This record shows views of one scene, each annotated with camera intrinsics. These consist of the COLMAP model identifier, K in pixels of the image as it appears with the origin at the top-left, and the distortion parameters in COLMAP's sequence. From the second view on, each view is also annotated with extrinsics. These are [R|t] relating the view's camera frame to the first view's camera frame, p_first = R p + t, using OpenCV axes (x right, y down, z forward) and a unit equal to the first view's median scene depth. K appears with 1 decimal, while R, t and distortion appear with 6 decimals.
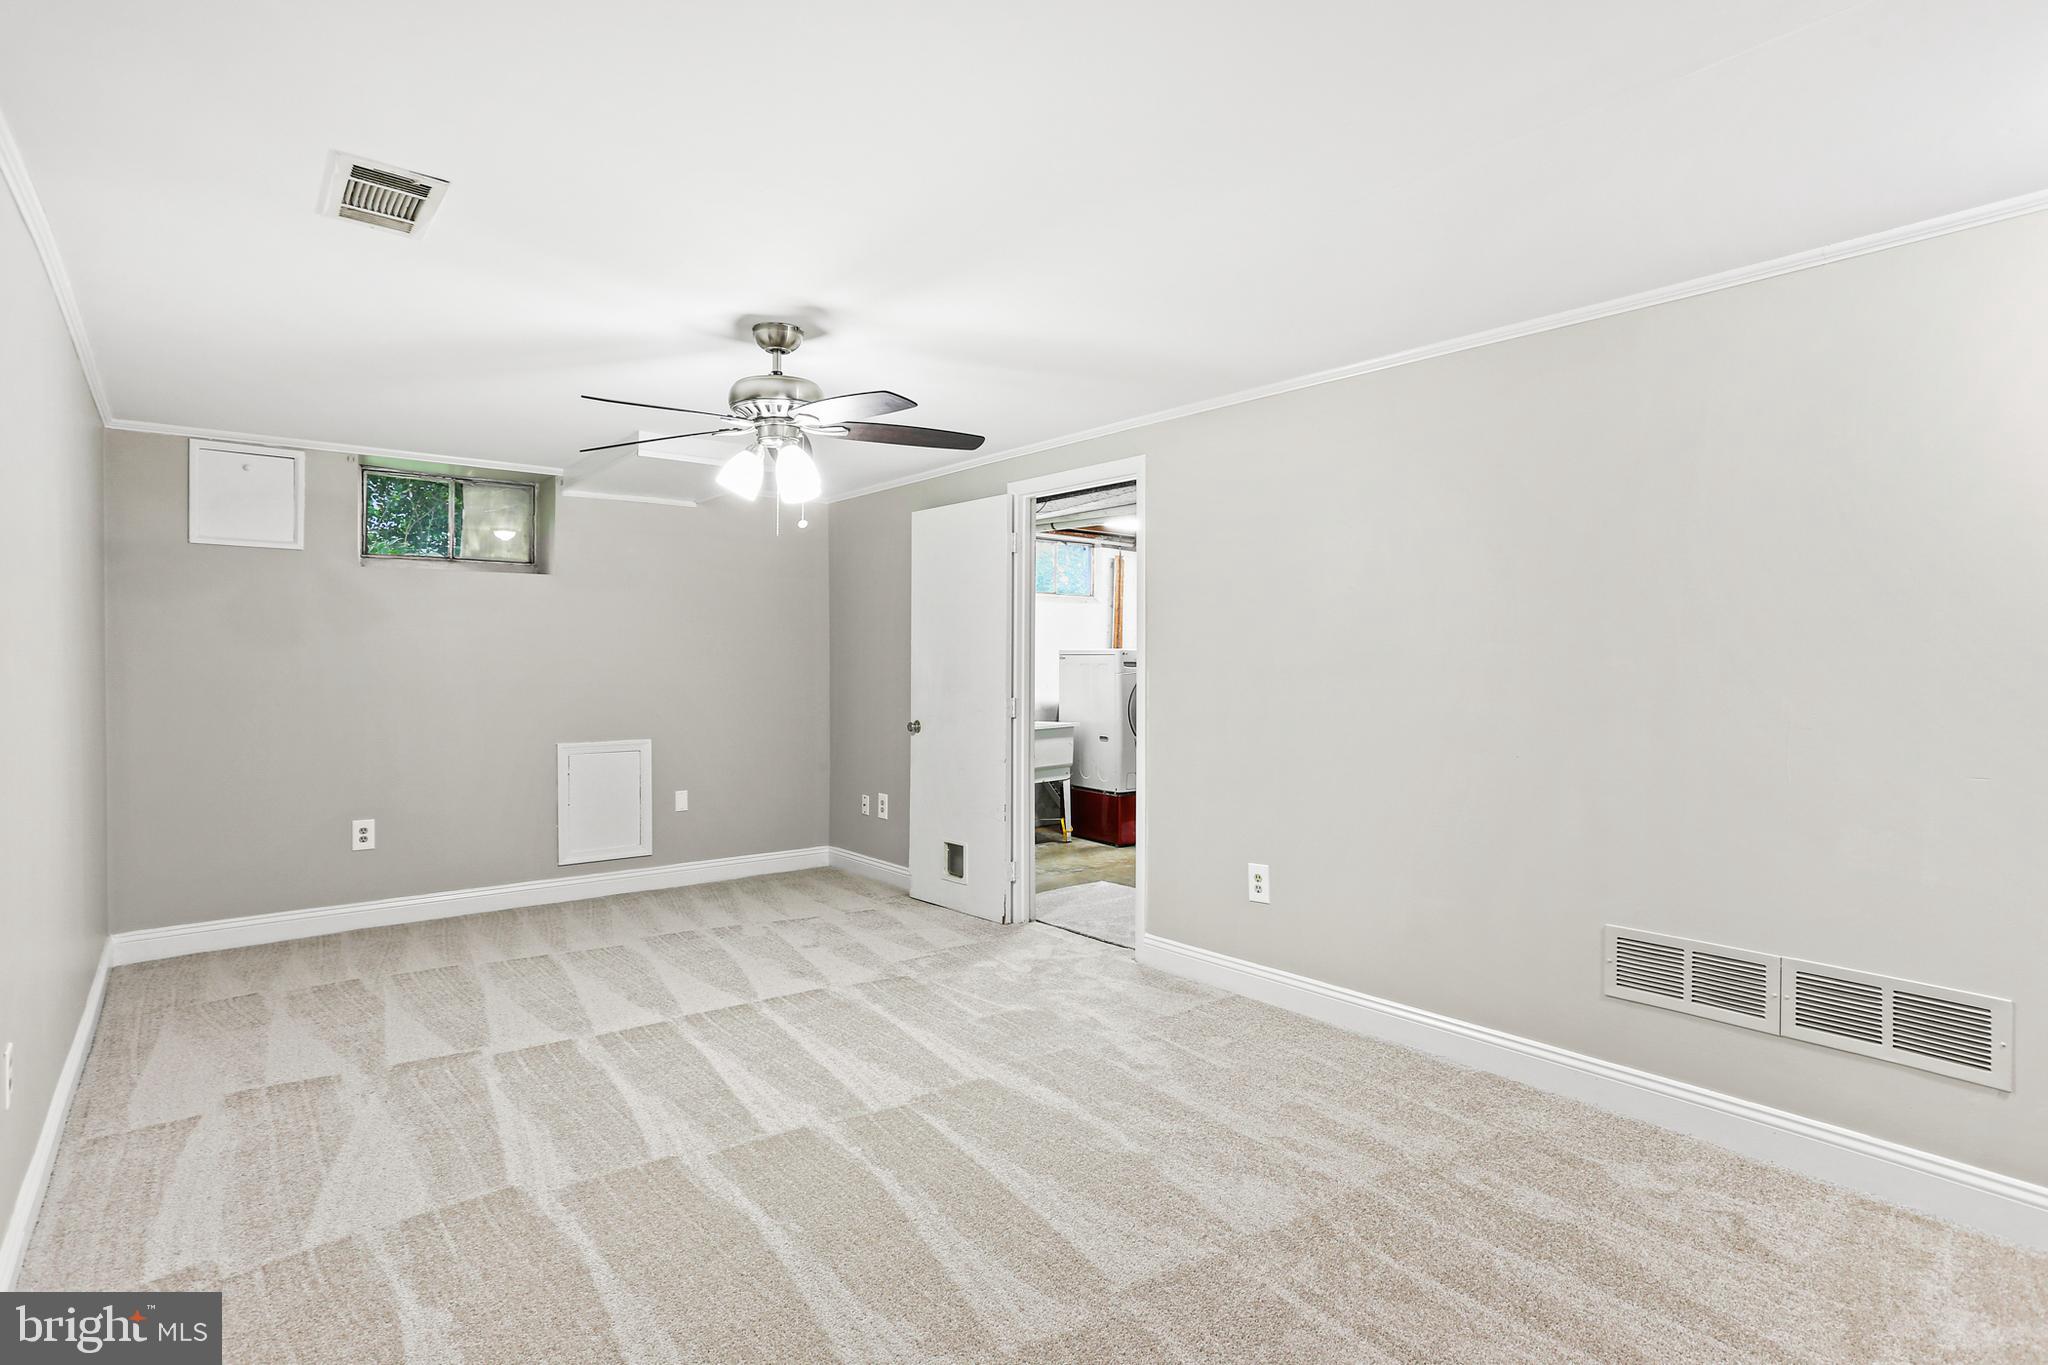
lens RADIAL K [[1021.4, 0, 1003.5], [0, 1021.4, 678.9], [0, 0, 1]] dist [-0.047529, 0.029541]
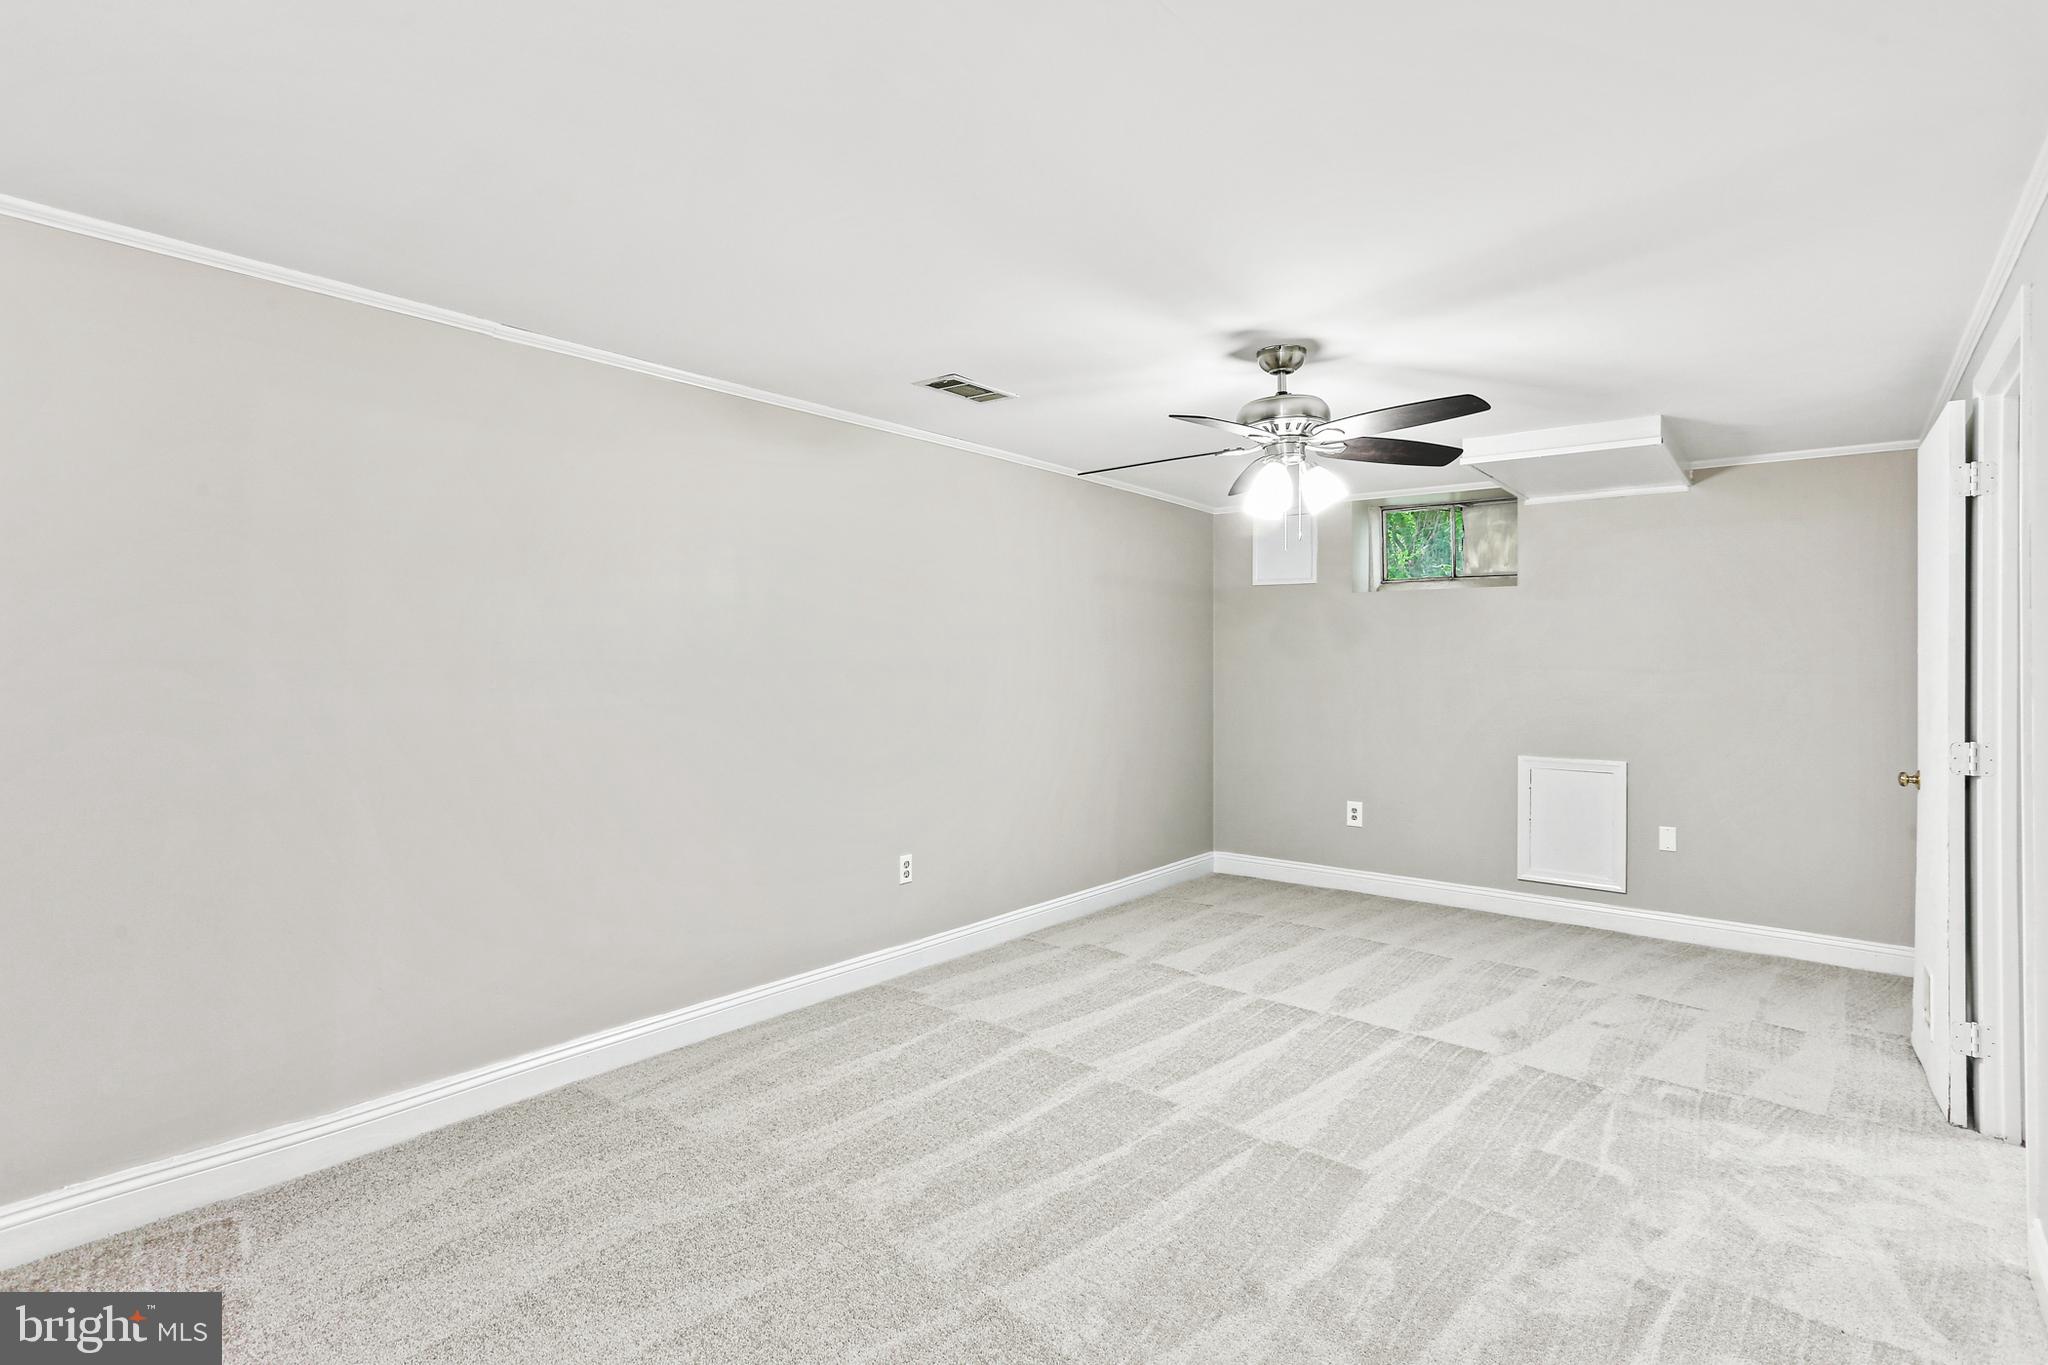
lens RADIAL K [[1021.4, 0, 1003.5], [0, 1021.4, 678.9], [0, 0, 1]] dist [-0.047529, 0.029541]
pose [[0.181933, 0.015727, -0.983185, 0.632436], [-0.023881, 0.999648, 0.011571, -0.015410], [0.983021, 0.021375, 0.182245, 0.464701]]
